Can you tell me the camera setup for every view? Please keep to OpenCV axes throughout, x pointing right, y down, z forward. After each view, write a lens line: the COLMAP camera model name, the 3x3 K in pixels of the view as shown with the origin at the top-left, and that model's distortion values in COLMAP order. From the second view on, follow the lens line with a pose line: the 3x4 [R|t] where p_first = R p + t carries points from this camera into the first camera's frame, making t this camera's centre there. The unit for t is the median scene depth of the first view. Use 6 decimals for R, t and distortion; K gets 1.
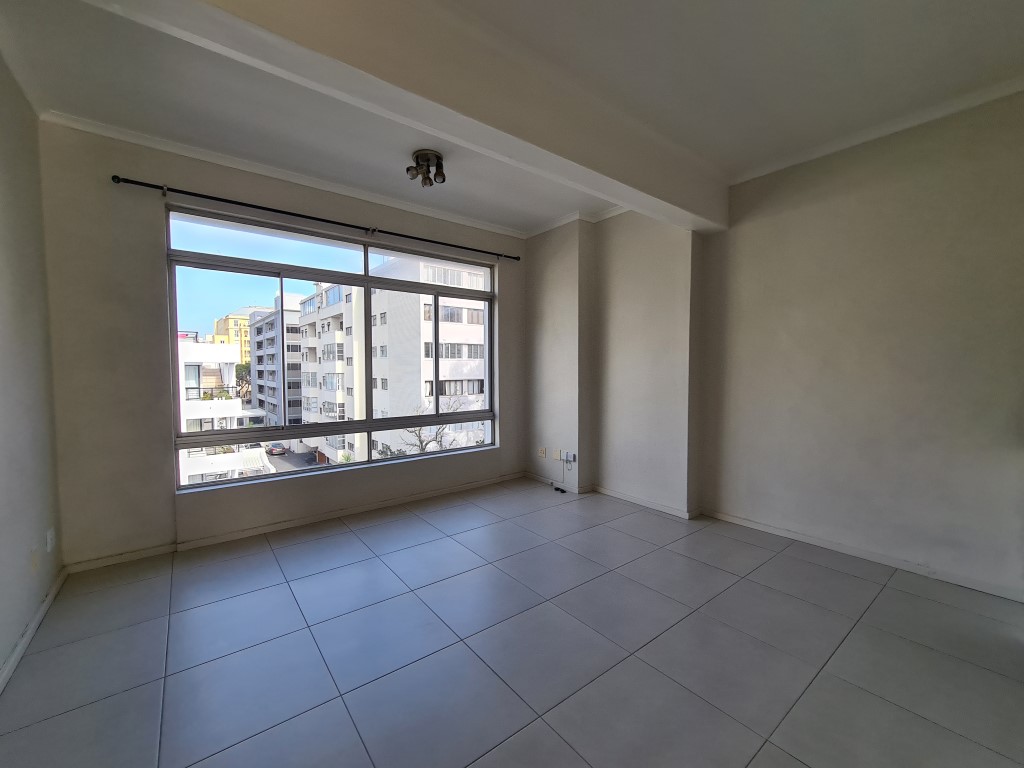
lens RADIAL K [[417.3, 0, 512.0], [0, 417.3, 384.0], [0, 0, 1]] dist [-0.000348, -0.000037]
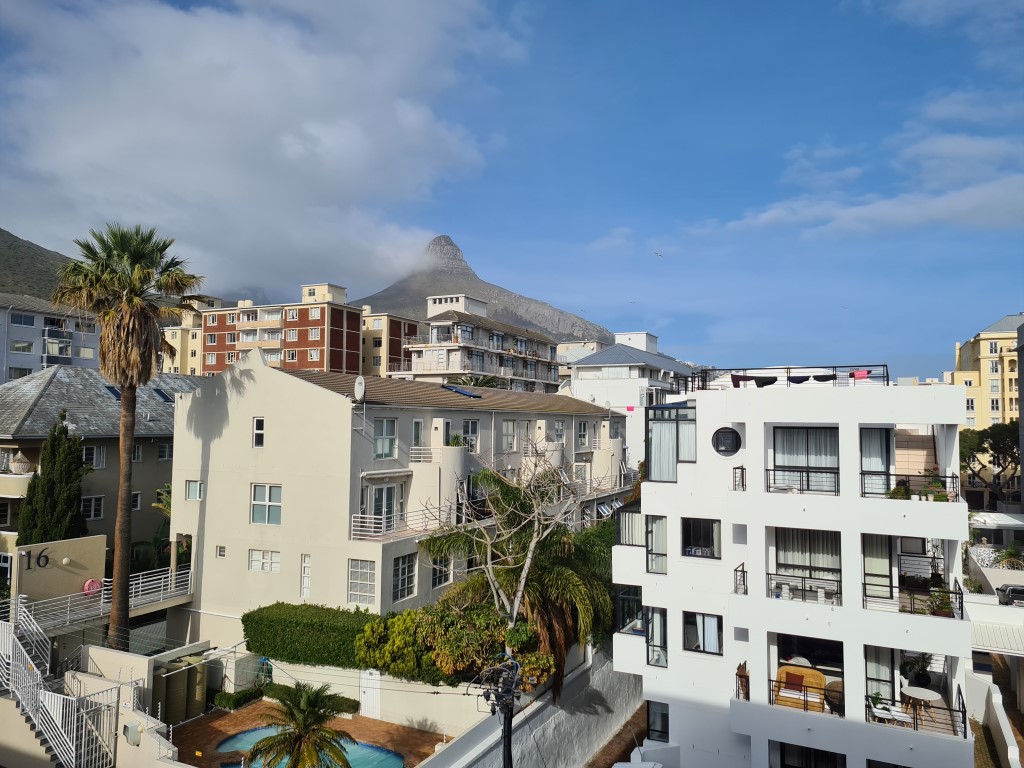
lens RADIAL K [[770.3, 0, 512.0], [0, 770.3, 384.0], [0, 0, 1]] dist [0.008624, 0.003750]
pose [[0.412417, -0.040043, -0.910115, -0.058533], [-0.049244, 0.996593, -0.066163, -0.011712], [0.909663, 0.072104, 0.409040, 0.151287]]
